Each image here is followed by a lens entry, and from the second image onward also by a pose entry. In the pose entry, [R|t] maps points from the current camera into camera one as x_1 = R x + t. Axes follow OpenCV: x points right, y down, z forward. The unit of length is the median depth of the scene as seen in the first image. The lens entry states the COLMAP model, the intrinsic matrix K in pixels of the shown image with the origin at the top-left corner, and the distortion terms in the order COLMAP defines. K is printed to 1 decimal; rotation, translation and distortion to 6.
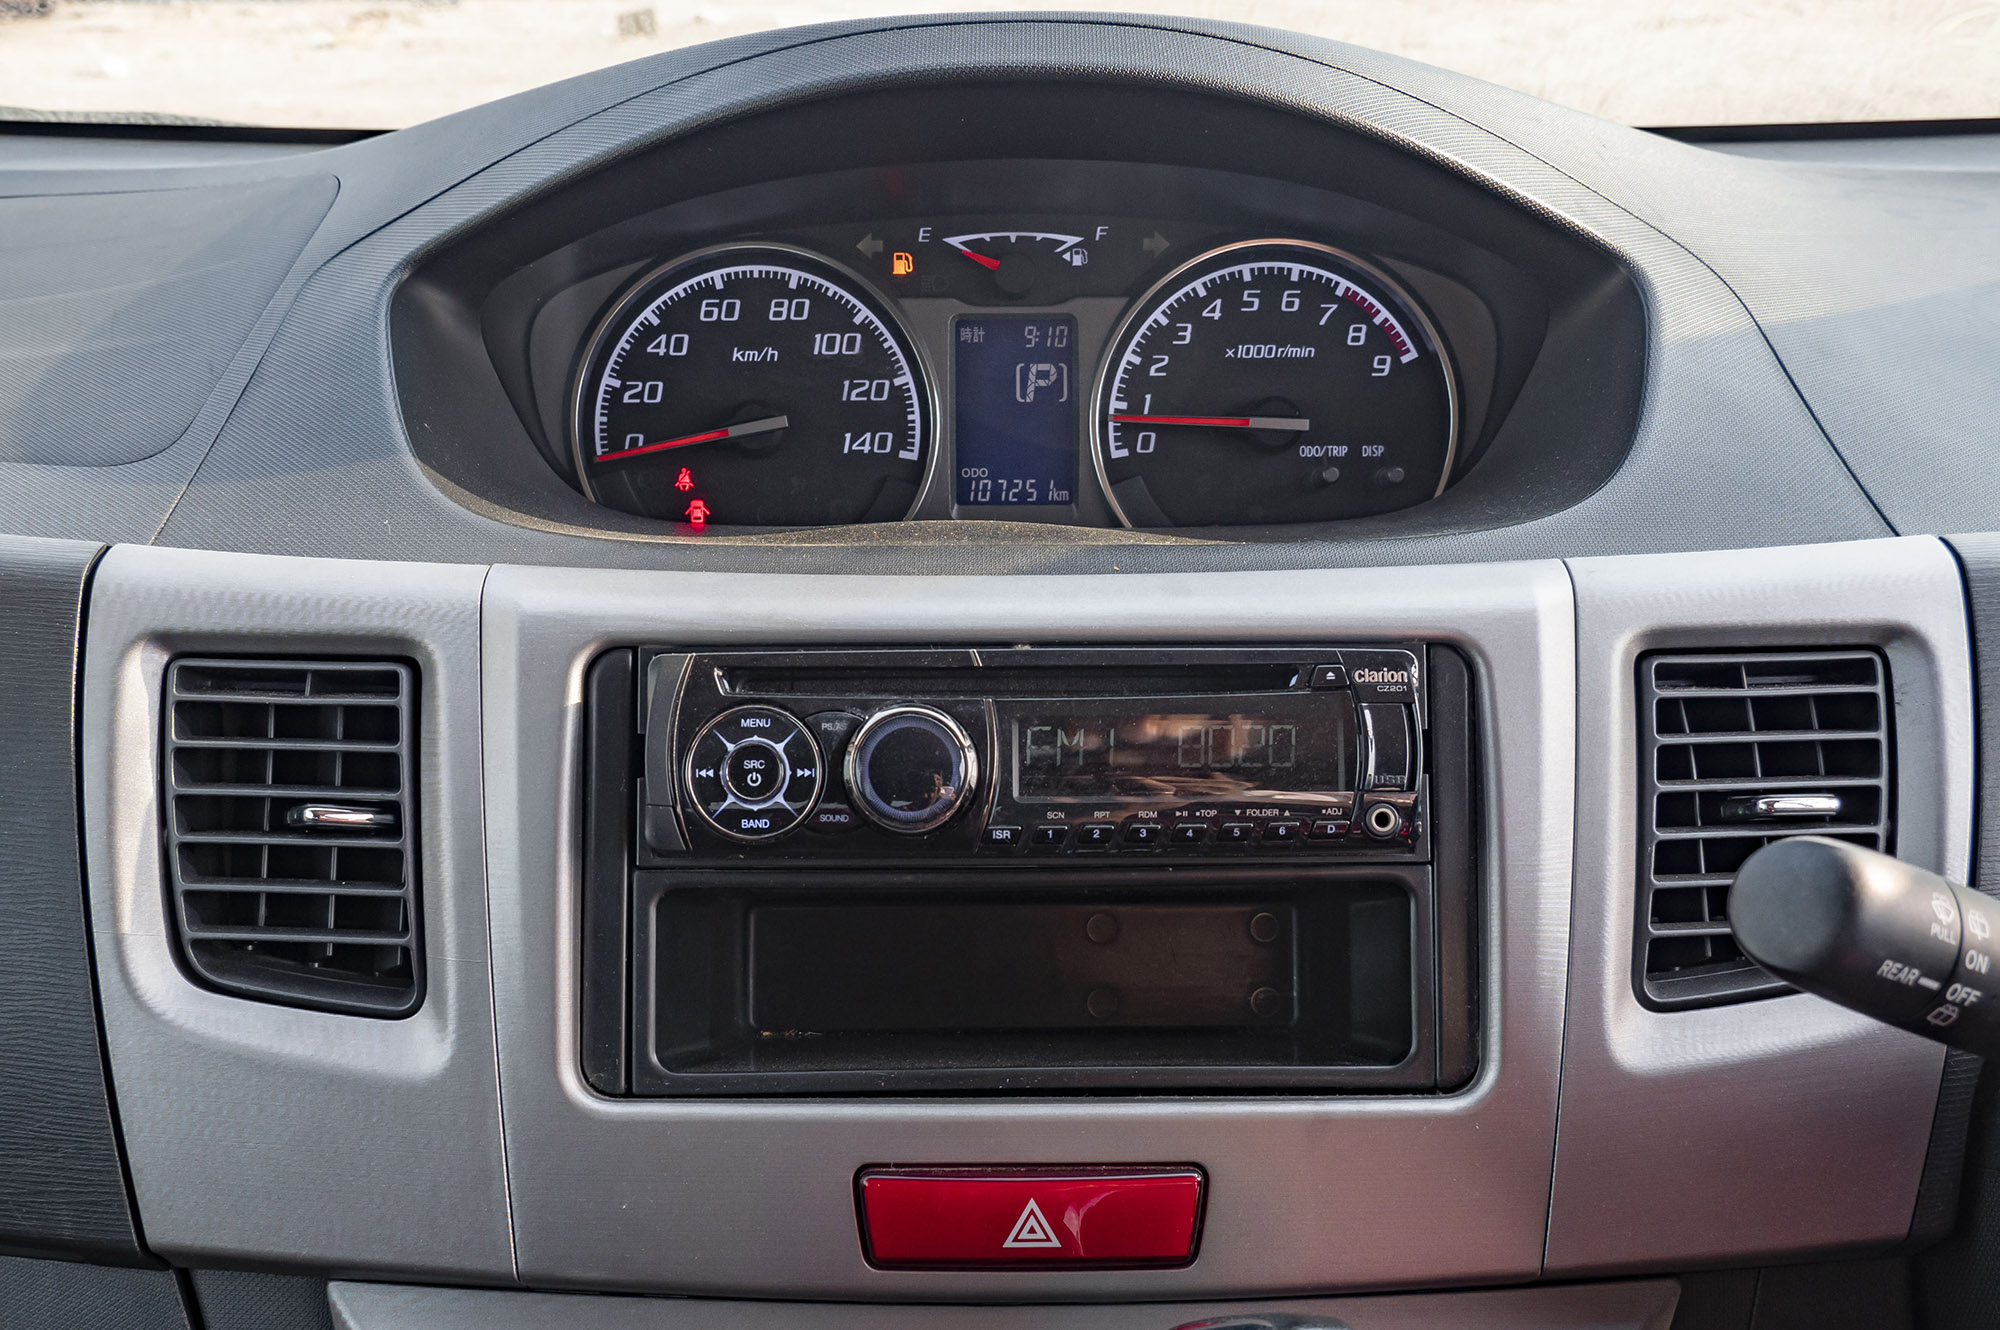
lens RADIAL K [[2066.7, 0, 997.9], [0, 2066.7, 701.7], [0, 0, 1]] dist [-0.014493, -0.002410]
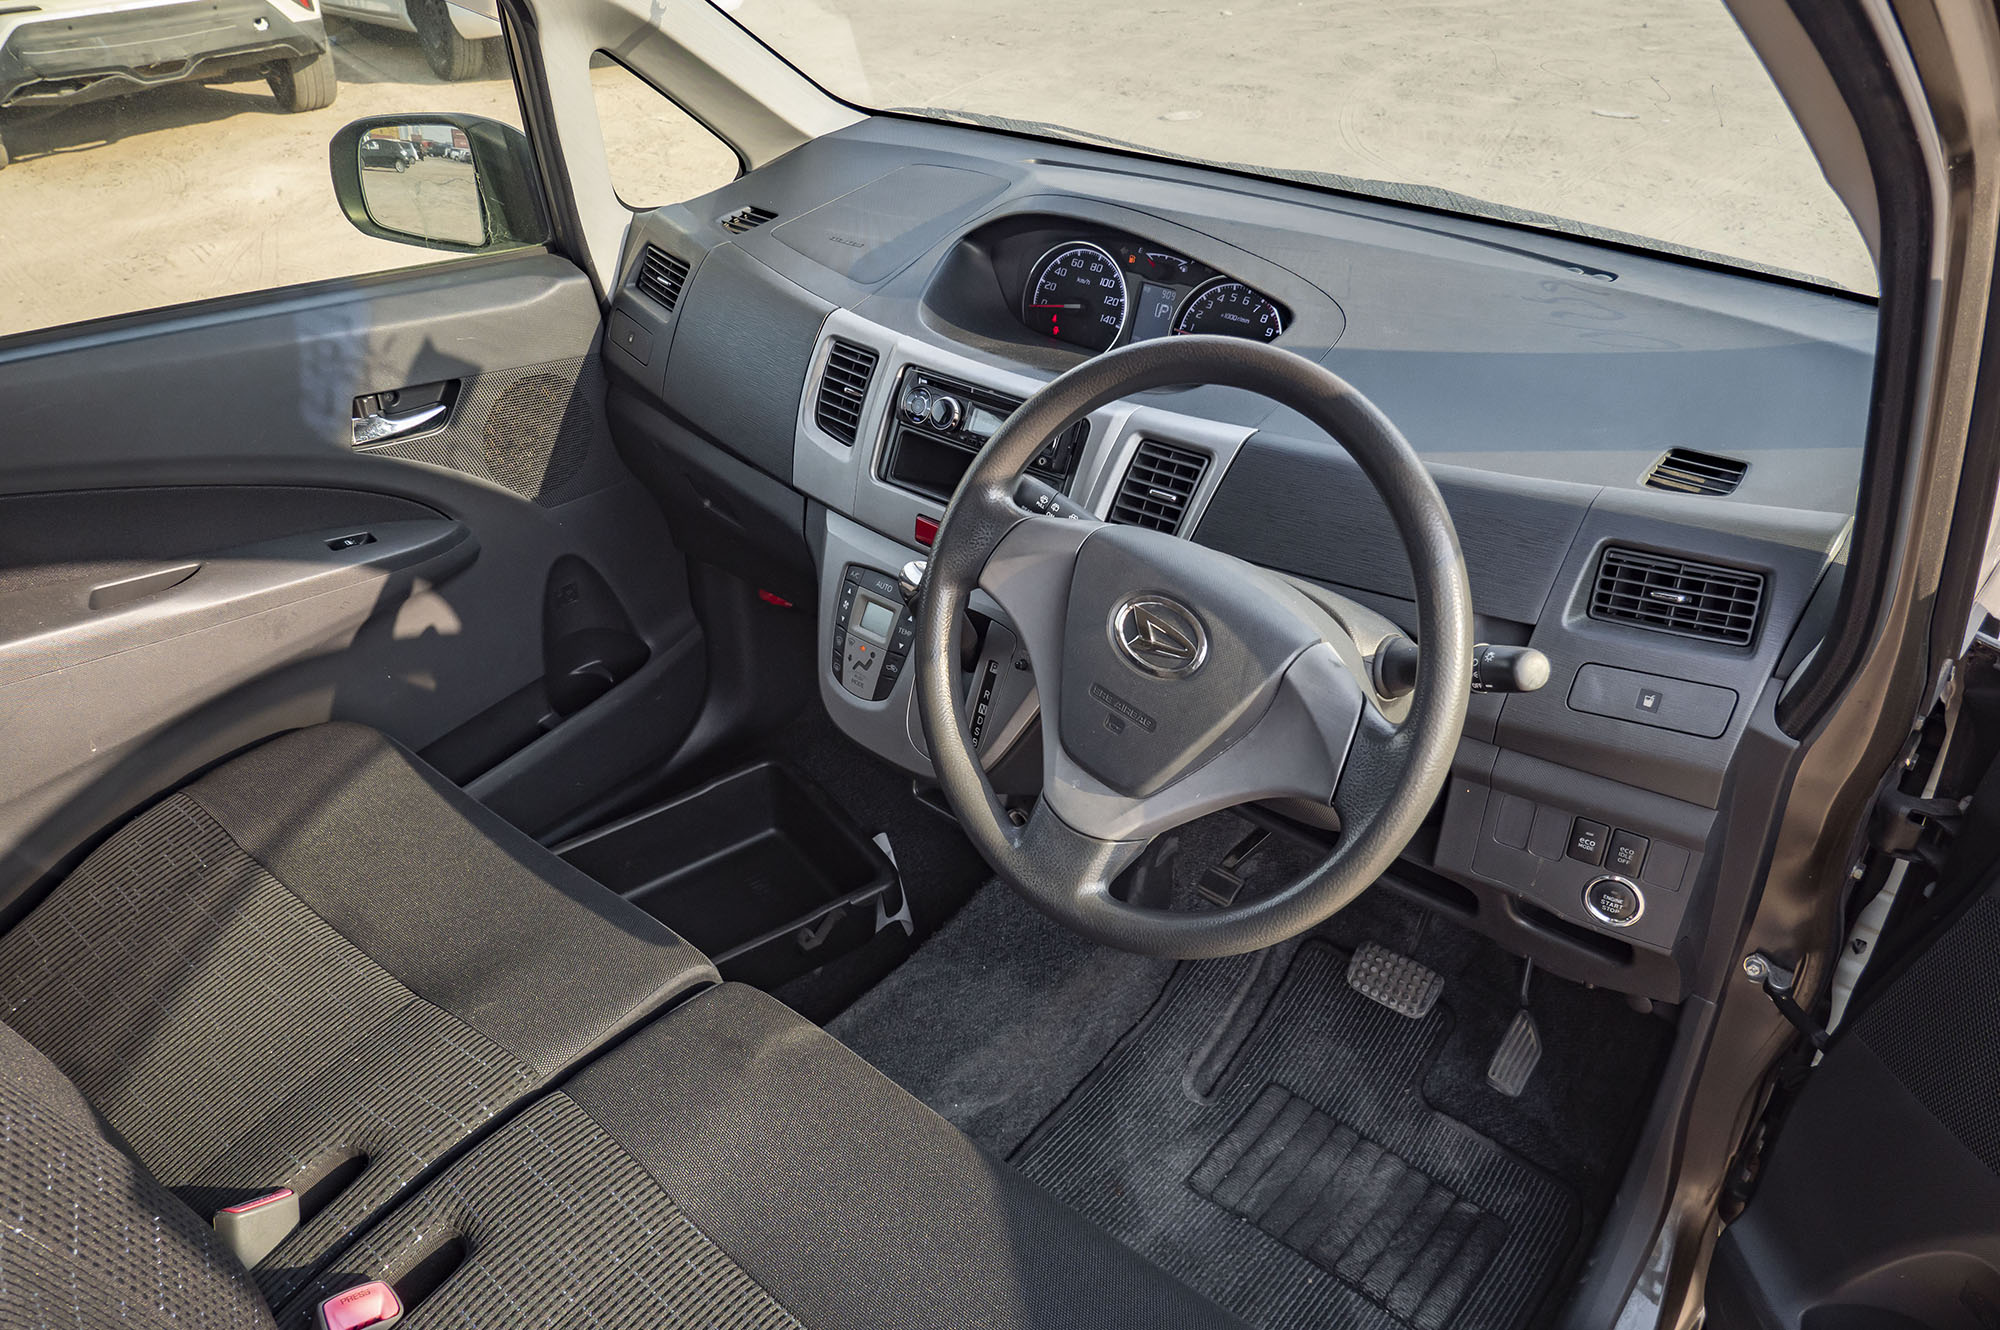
lens RADIAL K [[1422.4, 0, 1000.0], [0, 1422.4, 665.0], [0, 0, 1]] dist [-0.051952, -0.000138]
pose [[0.756868, 0.348294, -0.553031, 1.076650], [-0.232296, 0.934279, 0.270484, -0.174978], [0.610893, -0.076254, 0.788032, -0.672347]]
